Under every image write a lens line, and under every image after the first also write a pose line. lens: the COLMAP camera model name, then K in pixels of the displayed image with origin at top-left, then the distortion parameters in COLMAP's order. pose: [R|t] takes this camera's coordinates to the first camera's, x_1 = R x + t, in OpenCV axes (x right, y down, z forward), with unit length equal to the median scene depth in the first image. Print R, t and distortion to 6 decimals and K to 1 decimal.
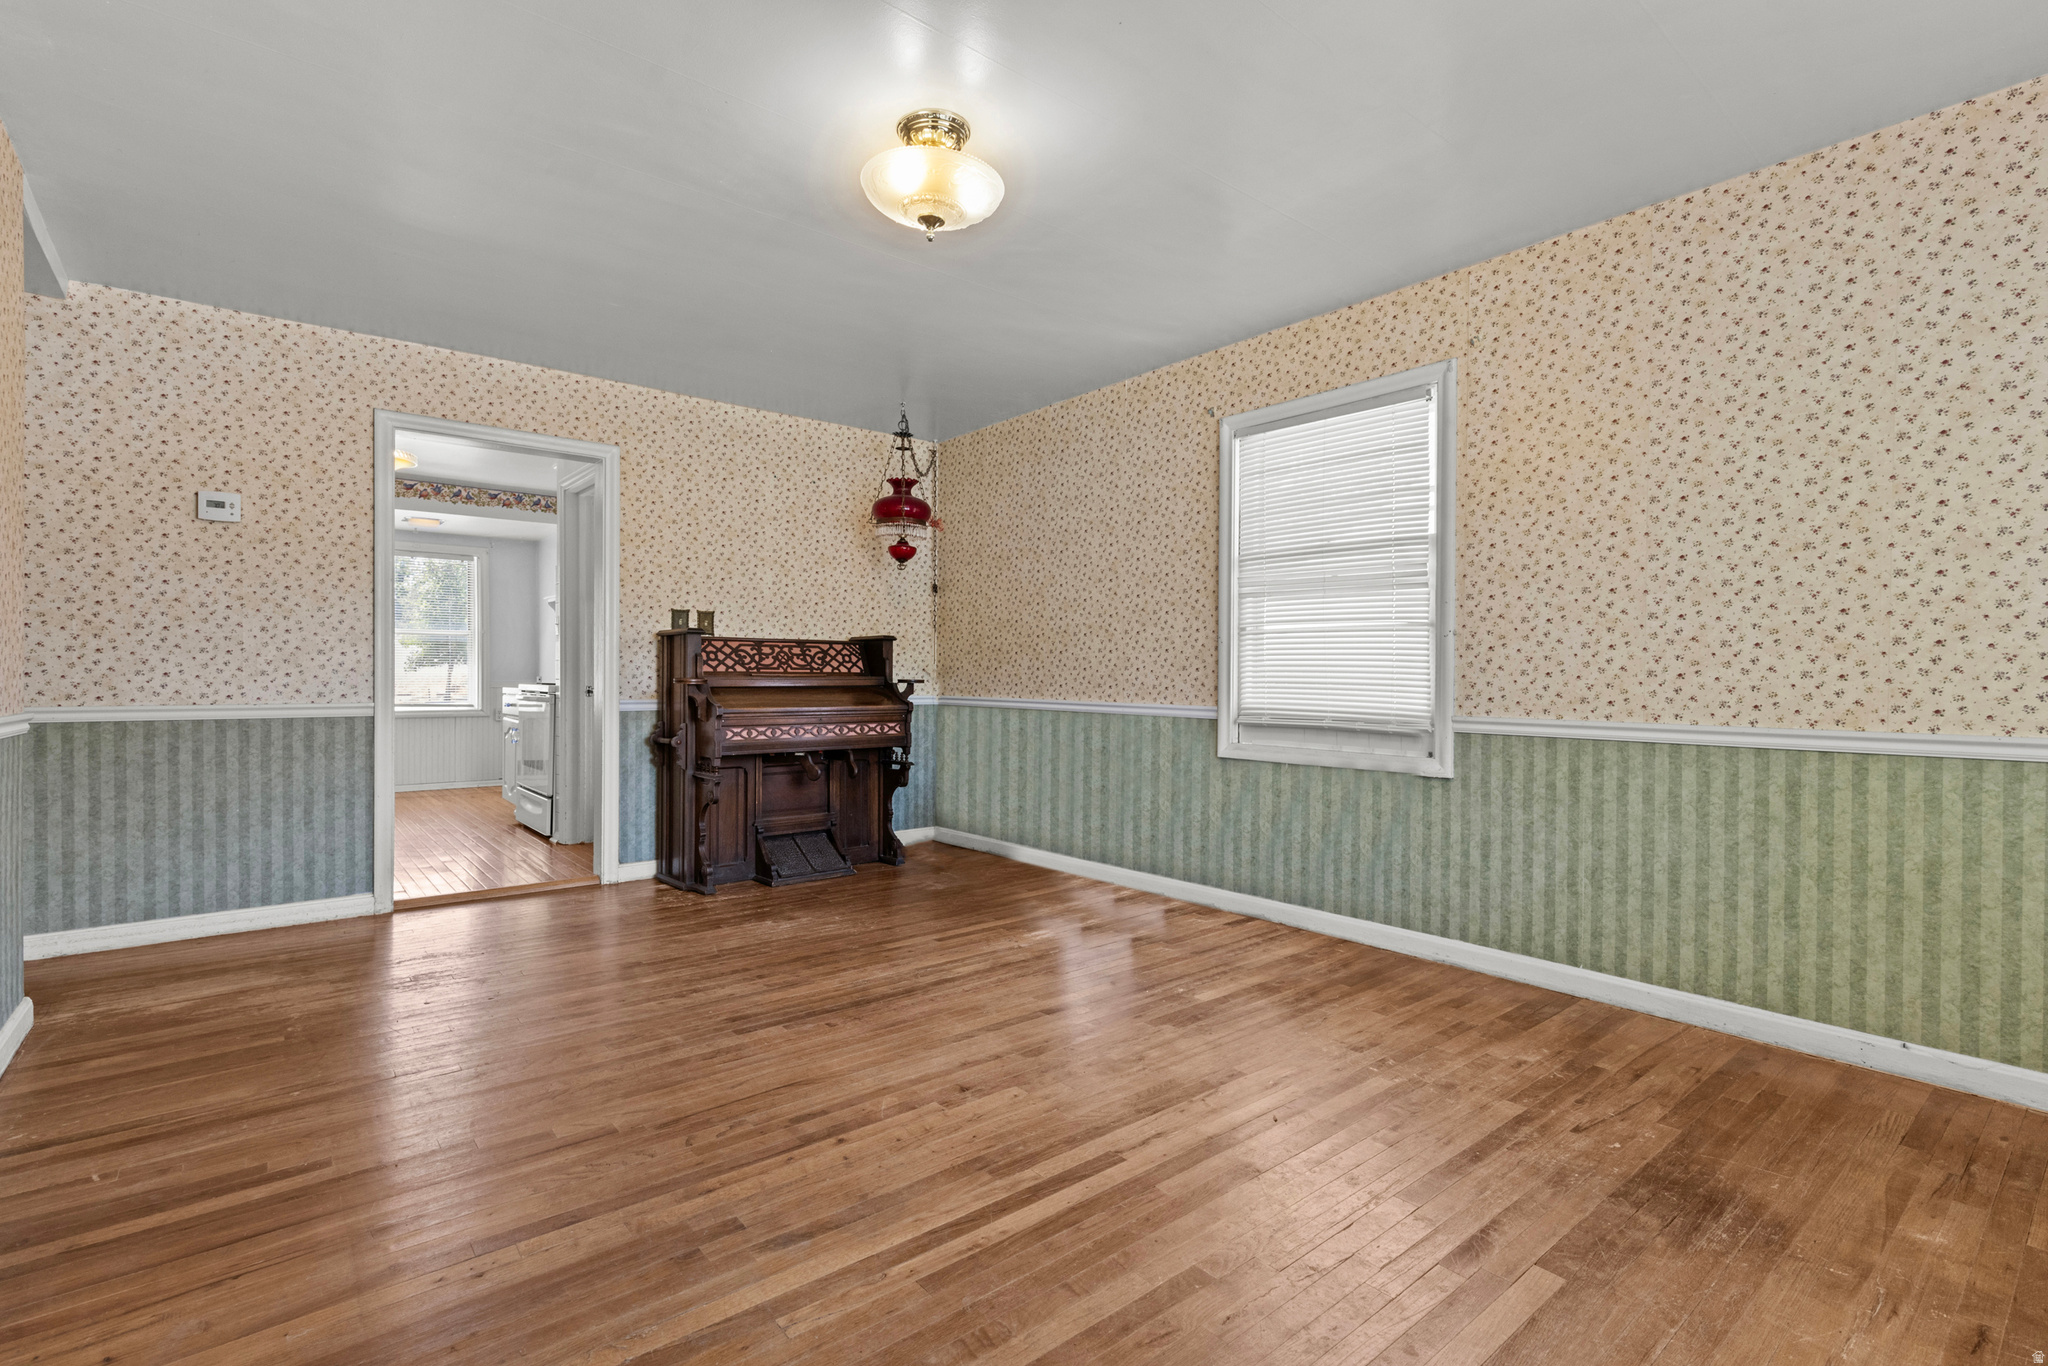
lens RADIAL K [[930.1, 0, 1027.9], [0, 930.1, 682.9], [0, 0, 1]] dist [-0.001902, 0.000725]
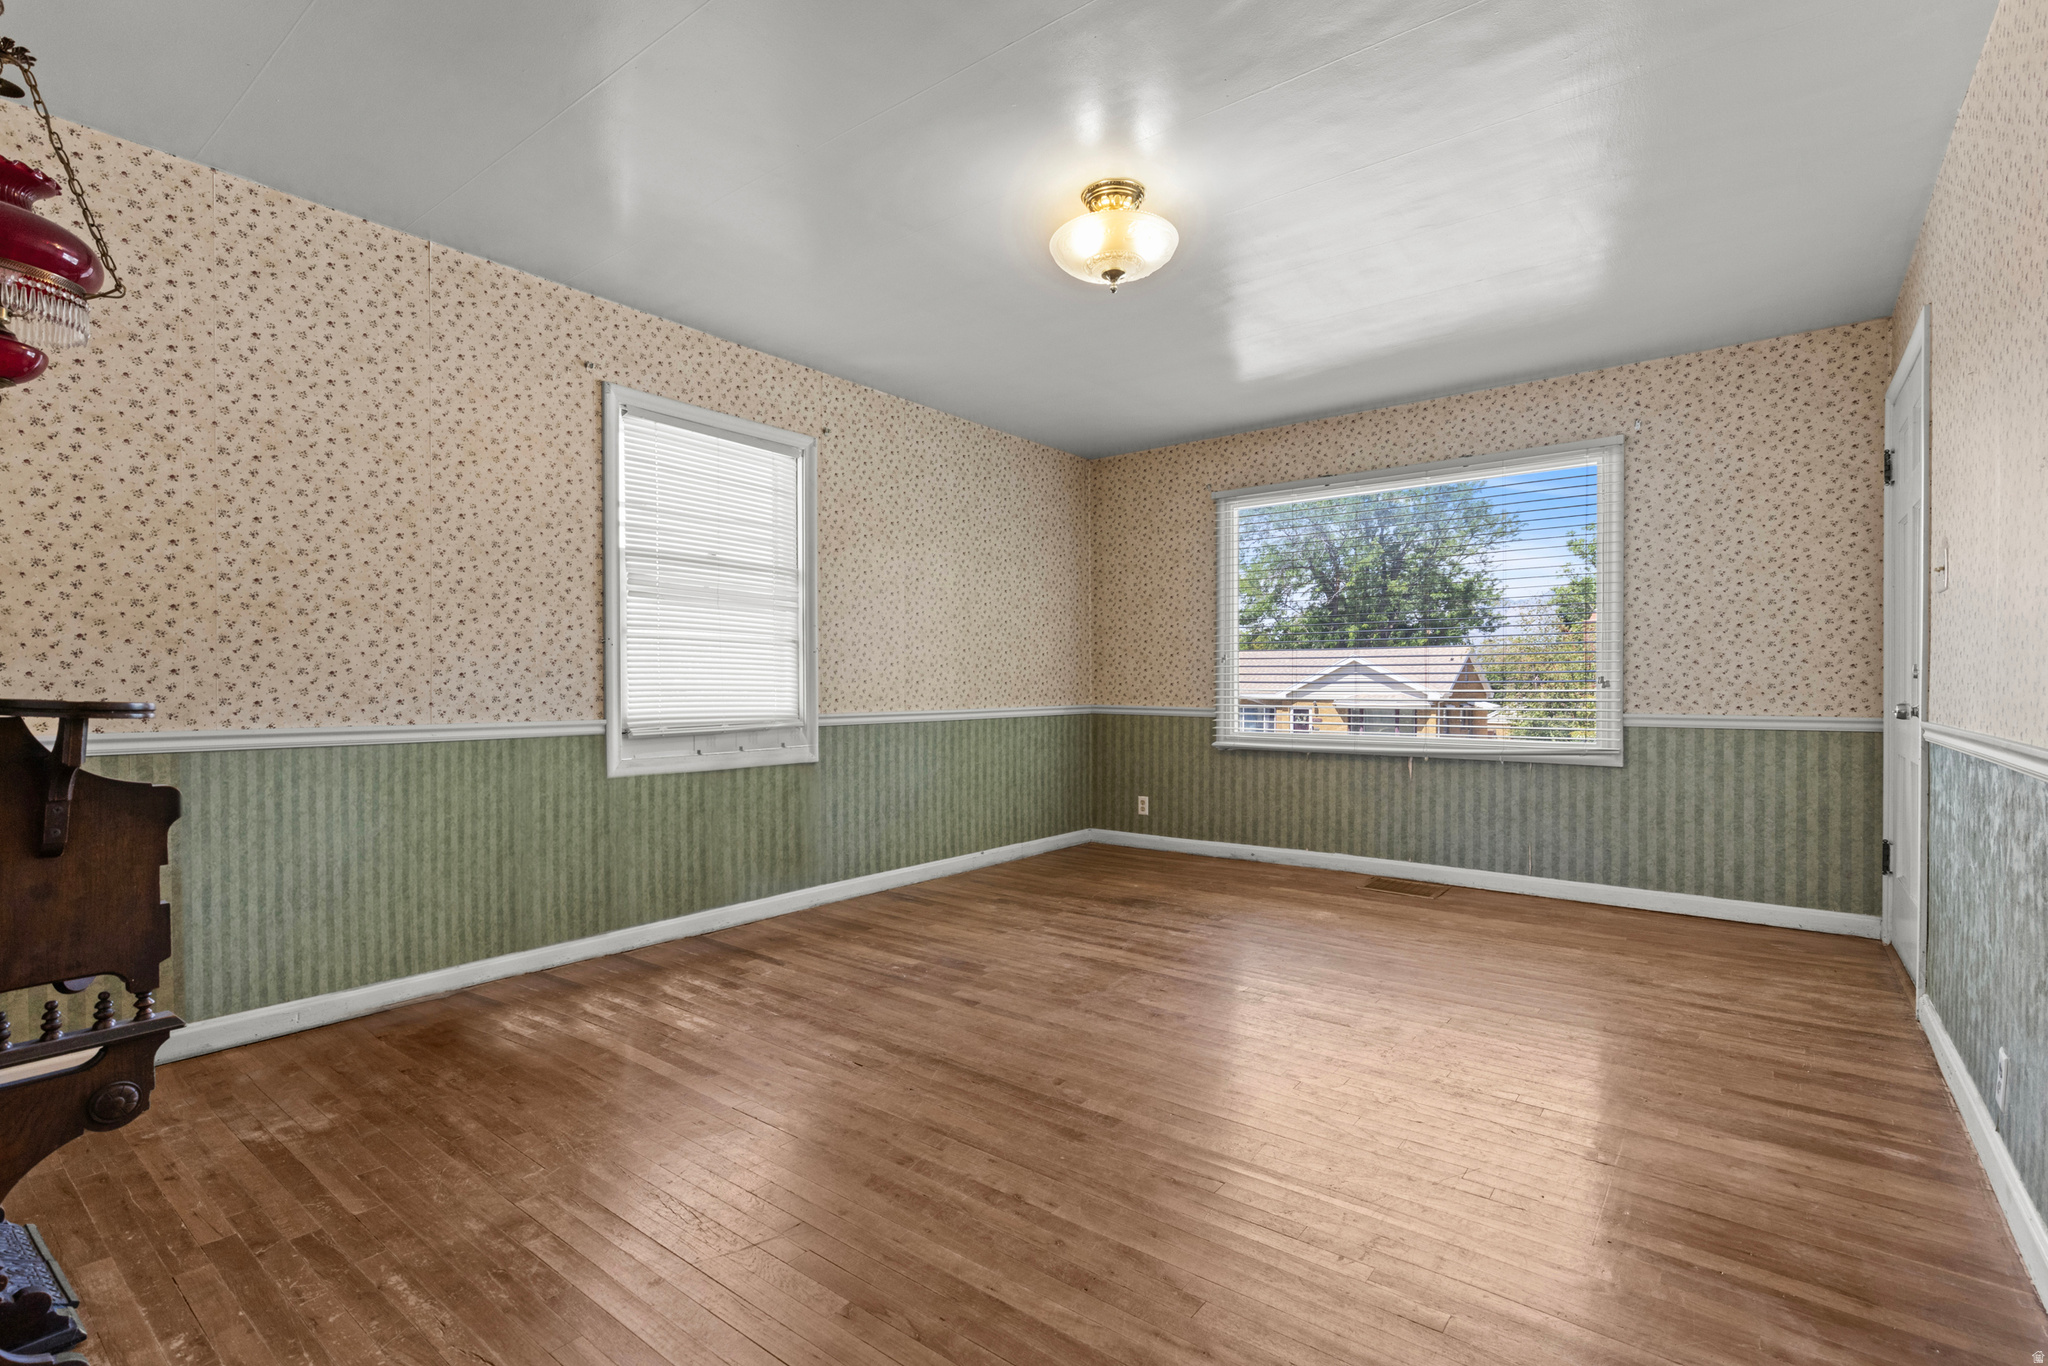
lens RADIAL K [[930.1, 0, 1018.4], [0, 930.1, 685.9], [0, 0, 1]] dist [-0.001902, 0.000725]
pose [[-0.201669, -0.014037, 0.979353, -0.836373], [-0.002656, 0.999901, 0.013784, -0.021242], [-0.979450, 0.000179, -0.201687, 0.945110]]
